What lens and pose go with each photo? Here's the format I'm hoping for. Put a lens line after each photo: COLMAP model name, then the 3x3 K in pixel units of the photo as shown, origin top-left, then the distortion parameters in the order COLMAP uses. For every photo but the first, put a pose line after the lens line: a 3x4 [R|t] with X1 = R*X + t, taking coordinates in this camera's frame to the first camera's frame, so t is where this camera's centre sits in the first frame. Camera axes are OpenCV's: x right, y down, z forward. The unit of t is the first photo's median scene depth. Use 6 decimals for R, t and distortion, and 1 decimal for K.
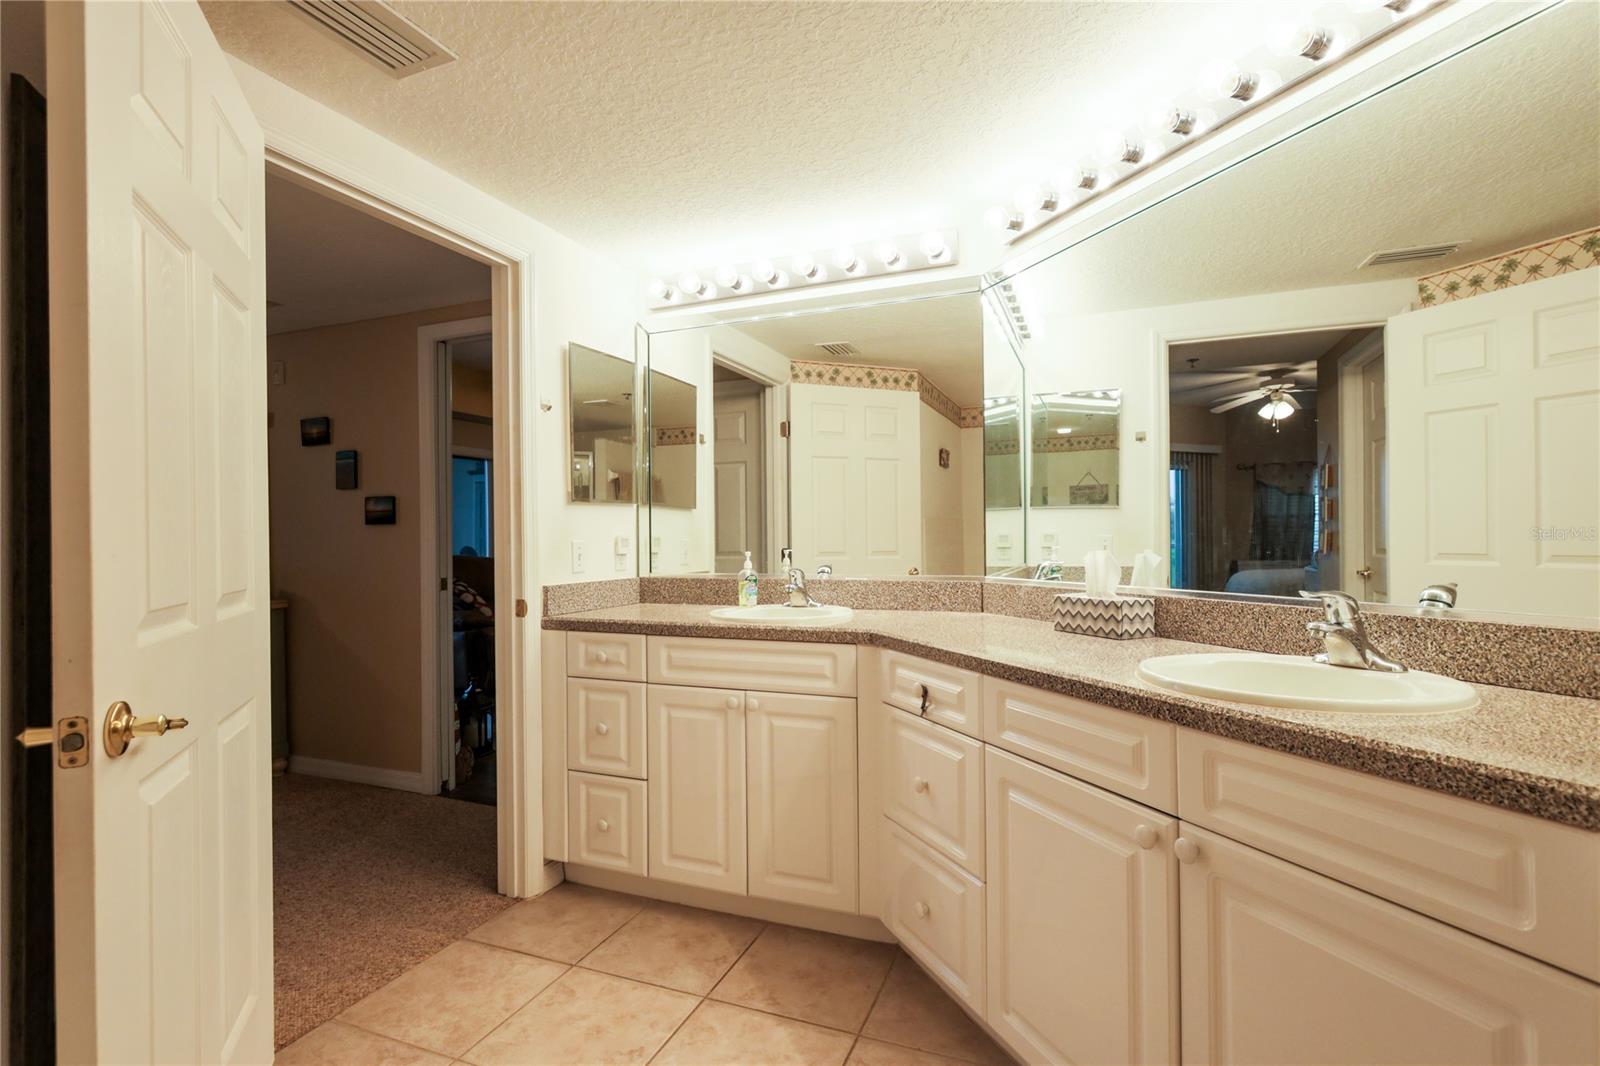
lens RADIAL K [[760.2, 0, 796.1], [0, 760.2, 533.4], [0, 0, 1]] dist [0.000124, 0.000426]
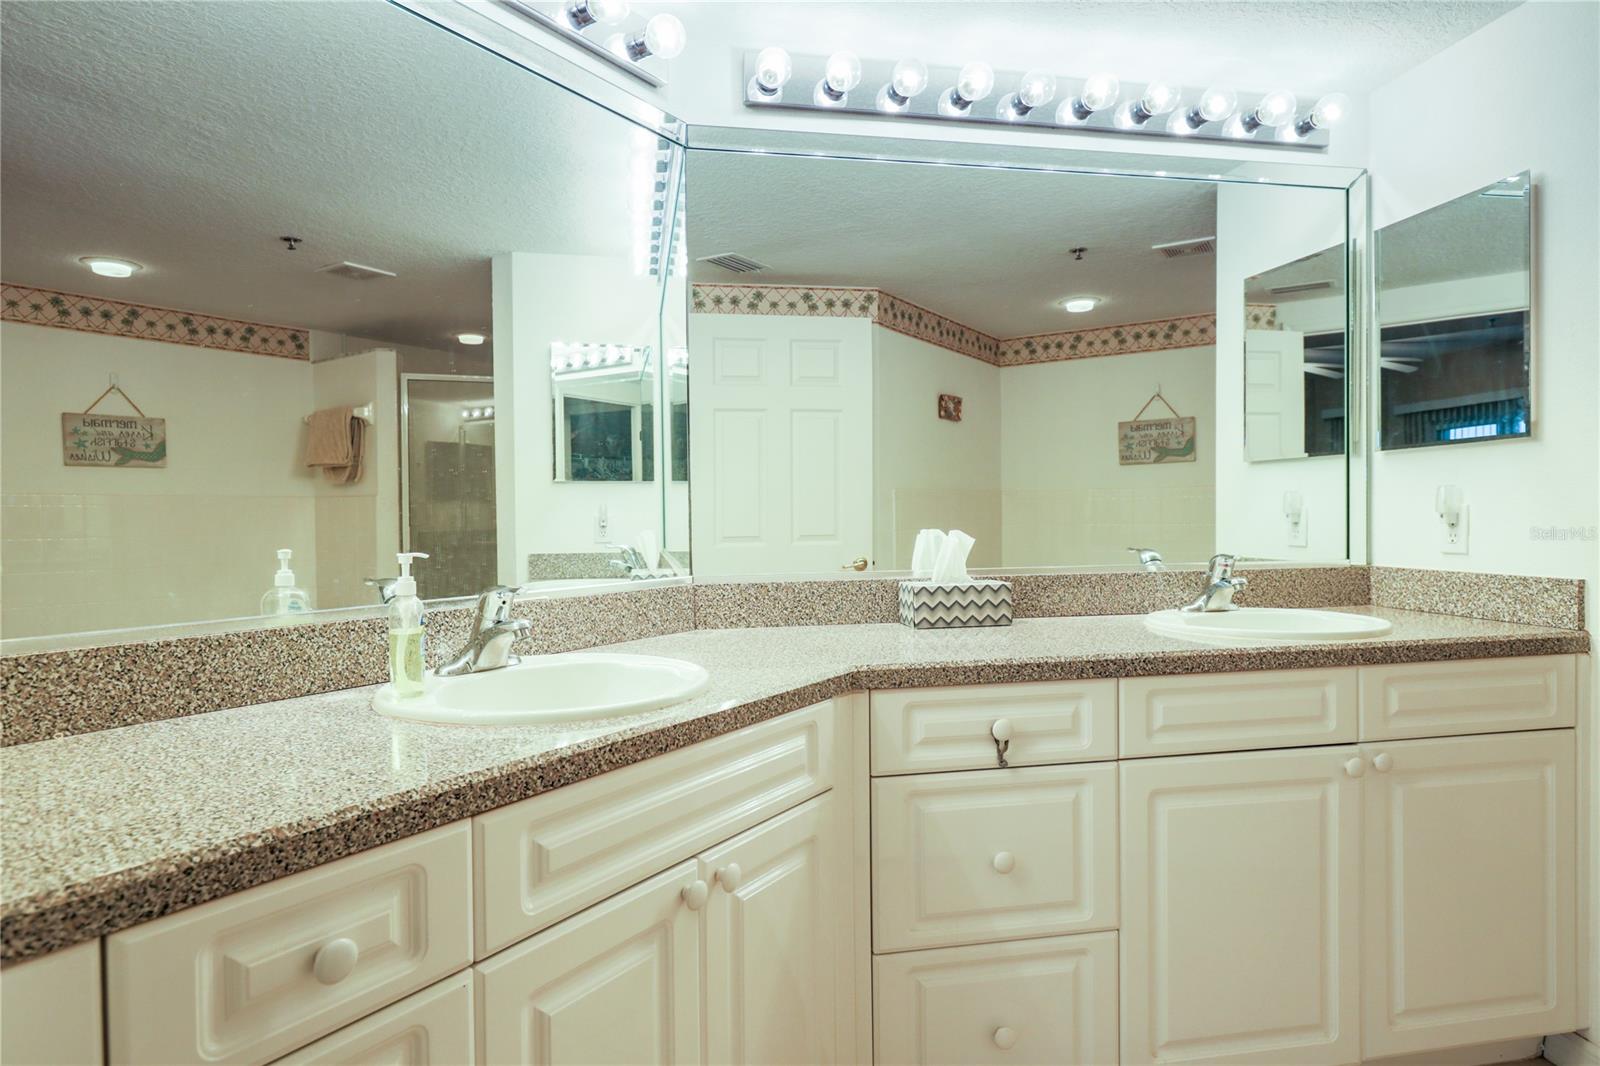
lens RADIAL K [[898.1, 0, 798.0], [0, 898.1, 507.9], [0, 0, 1]] dist [-0.004432, -0.000735]
pose [[0.215444, 0.015266, 0.976397, -0.633405], [0.004641, 0.999850, -0.016657, 0.012556], [-0.976505, 0.008120, 0.215341, 0.916582]]
